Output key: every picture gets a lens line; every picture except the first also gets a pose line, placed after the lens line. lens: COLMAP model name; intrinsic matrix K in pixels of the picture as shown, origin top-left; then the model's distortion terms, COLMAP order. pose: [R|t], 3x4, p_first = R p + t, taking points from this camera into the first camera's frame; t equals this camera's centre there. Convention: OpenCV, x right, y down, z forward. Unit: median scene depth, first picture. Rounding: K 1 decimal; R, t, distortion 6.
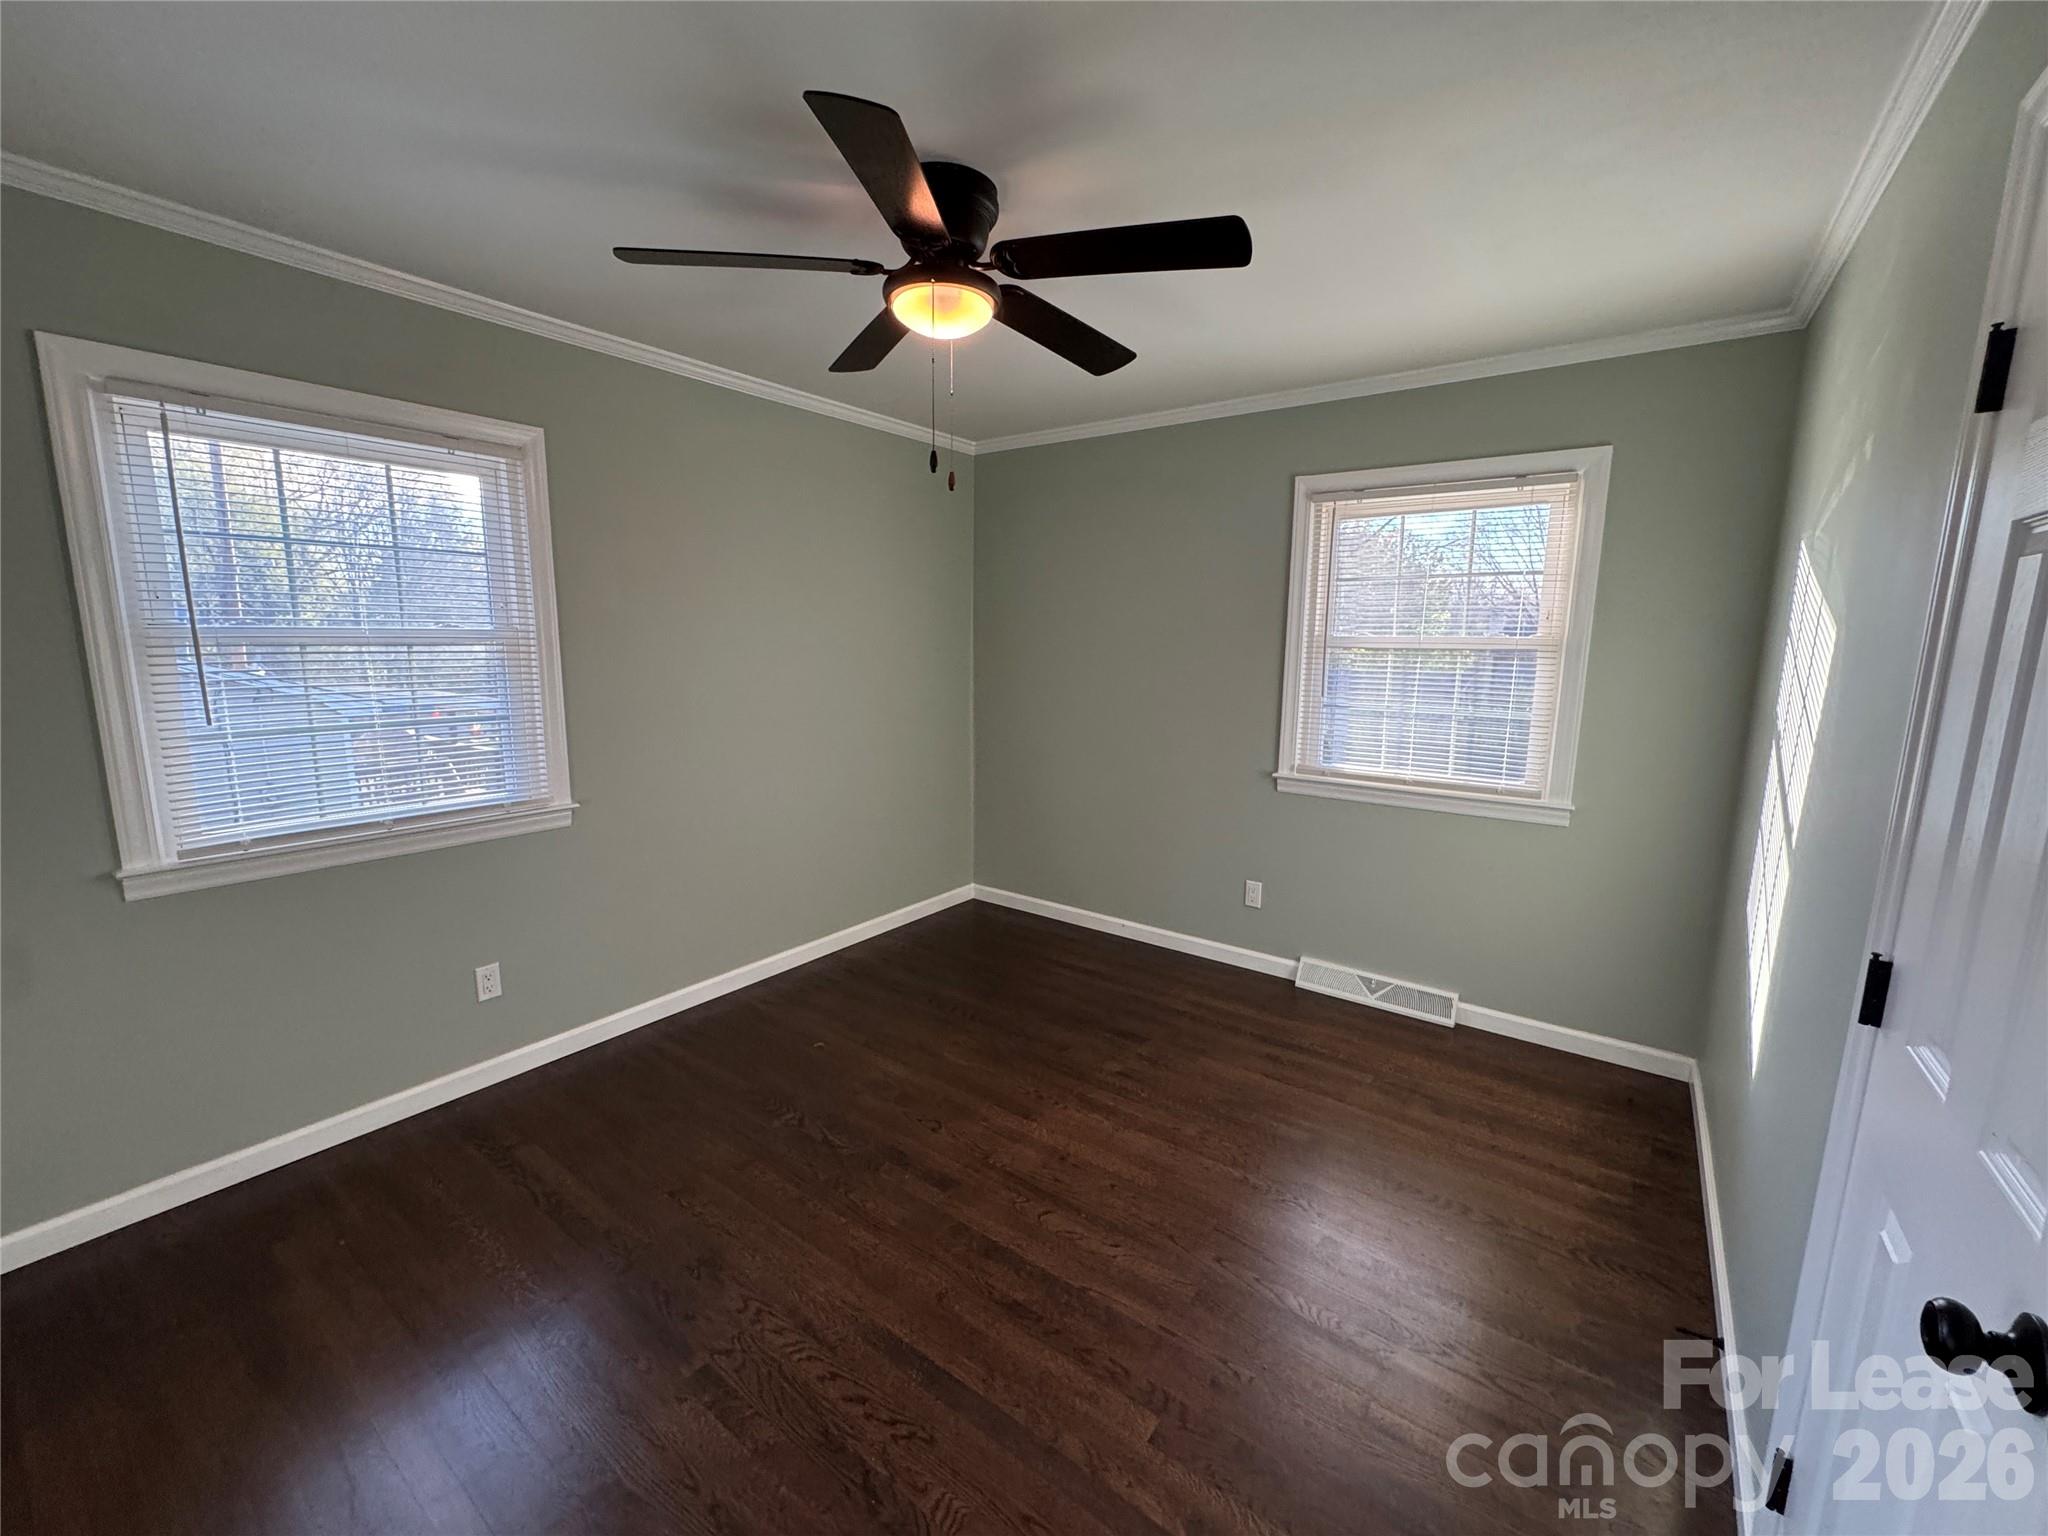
lens RADIAL K [[818.0, 0, 1024.0], [0, 818.0, 768.0], [0, 0, 1]] dist [-0.004003, 0.000417]
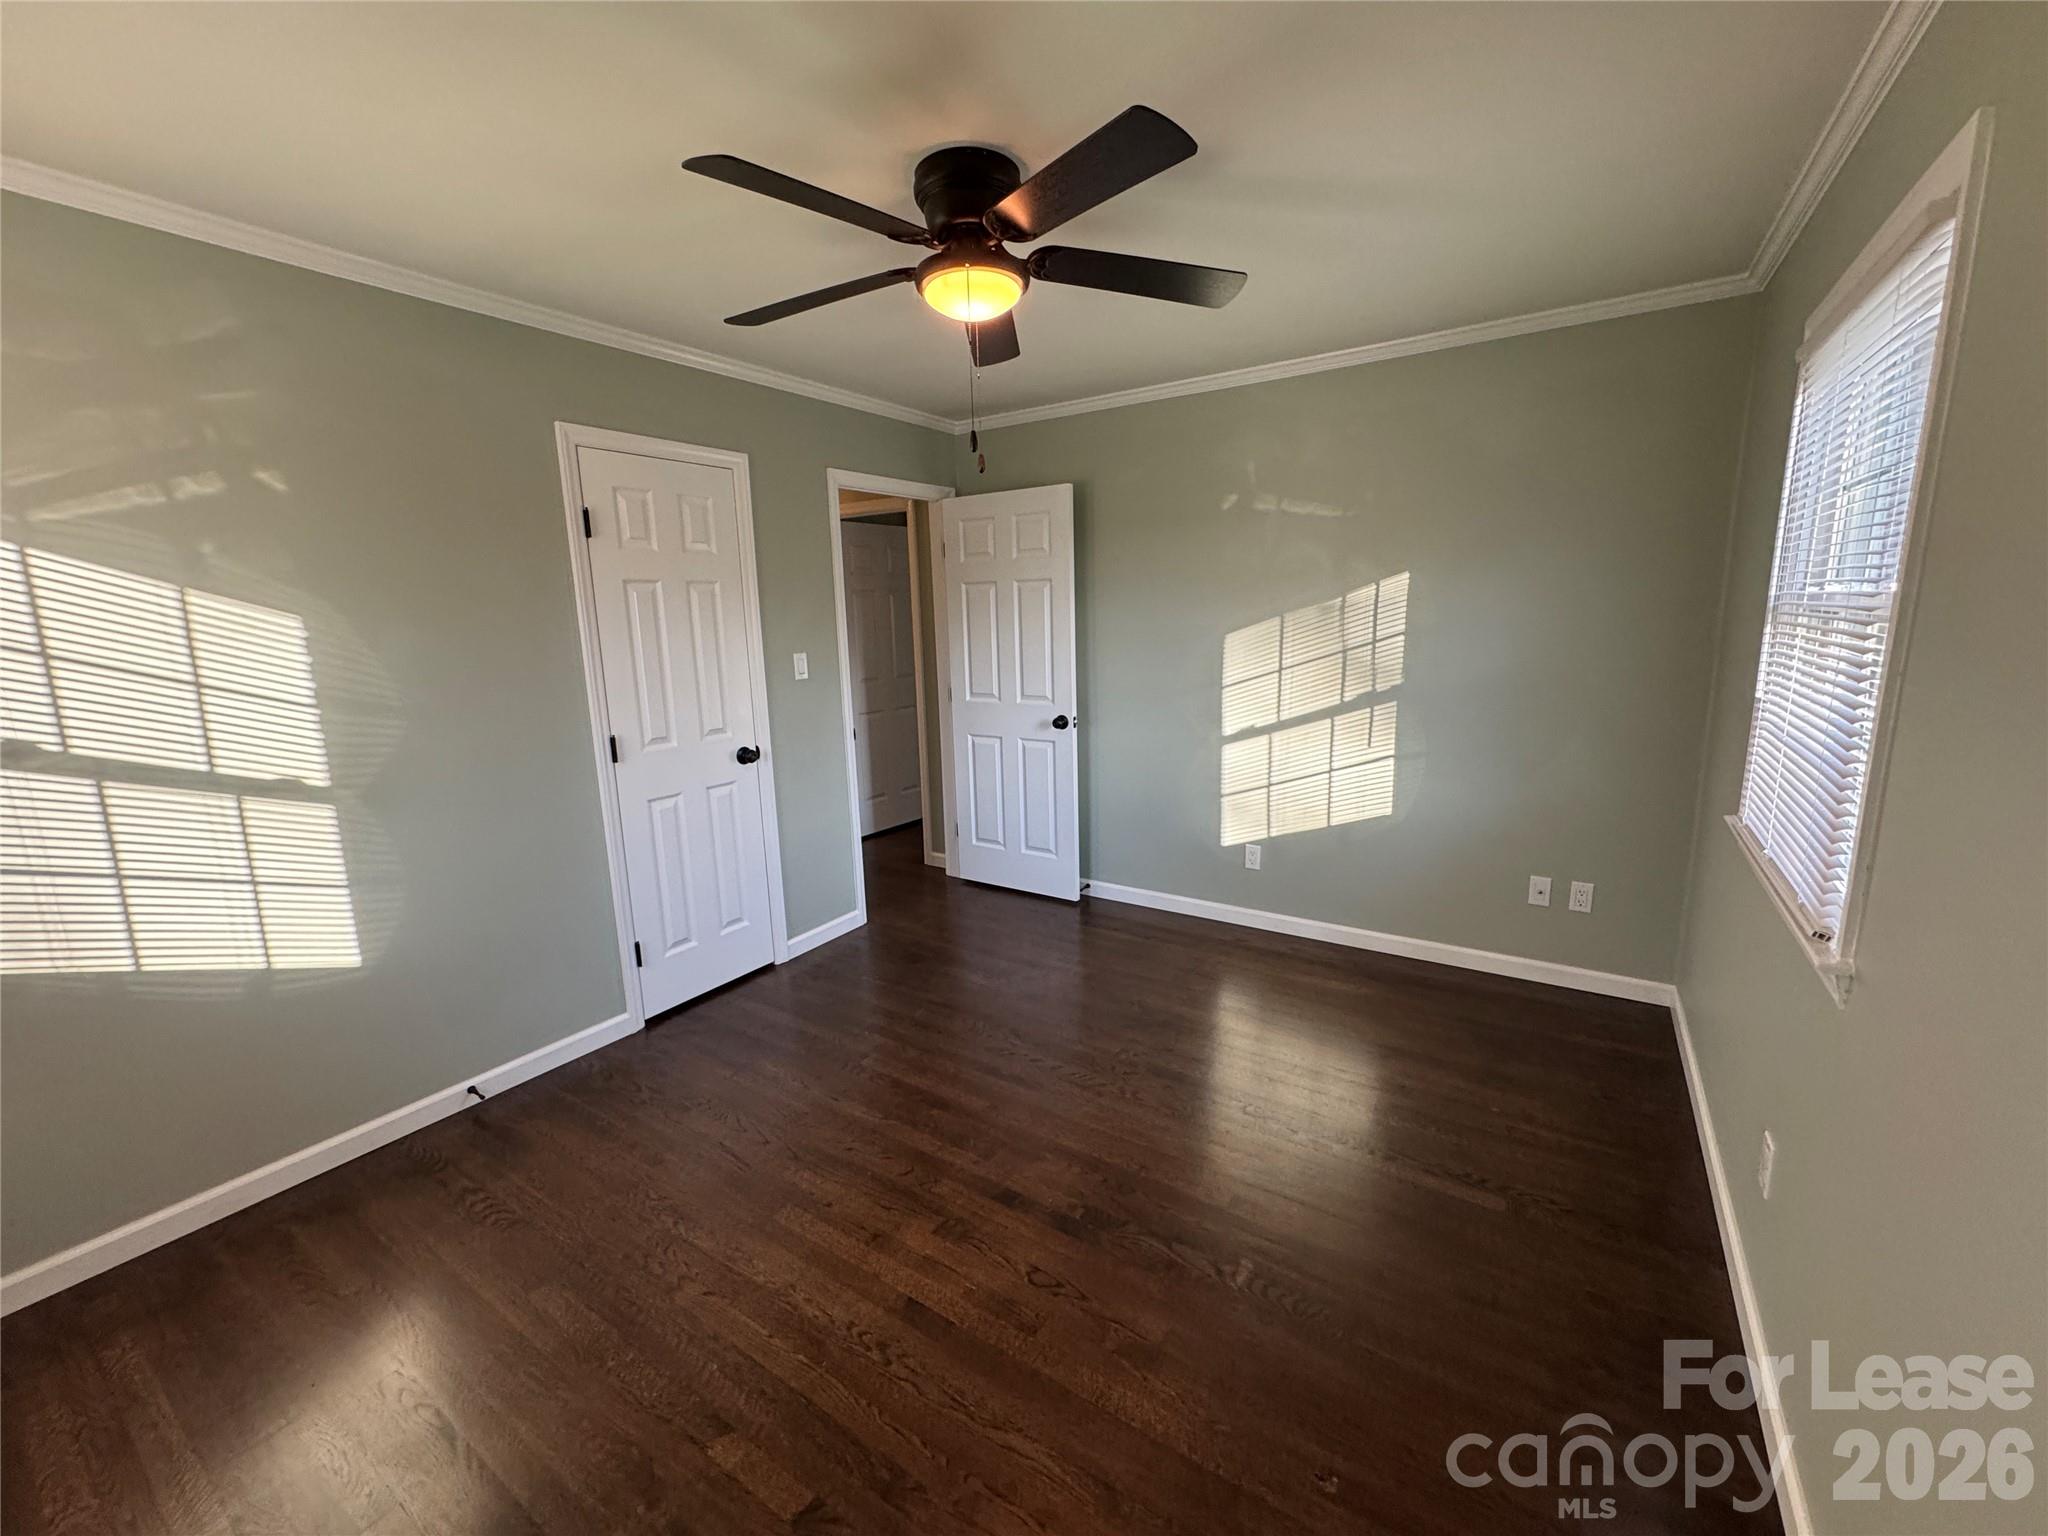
lens RADIAL K [[818.0, 0, 1024.0], [0, 818.0, 768.0], [0, 0, 1]] dist [-0.004003, 0.000417]
pose [[-0.998530, 0.026953, -0.047022, -0.079566], [0.008840, 0.936949, 0.349354, -0.267379], [0.053473, 0.348425, -0.935810, 1.614266]]
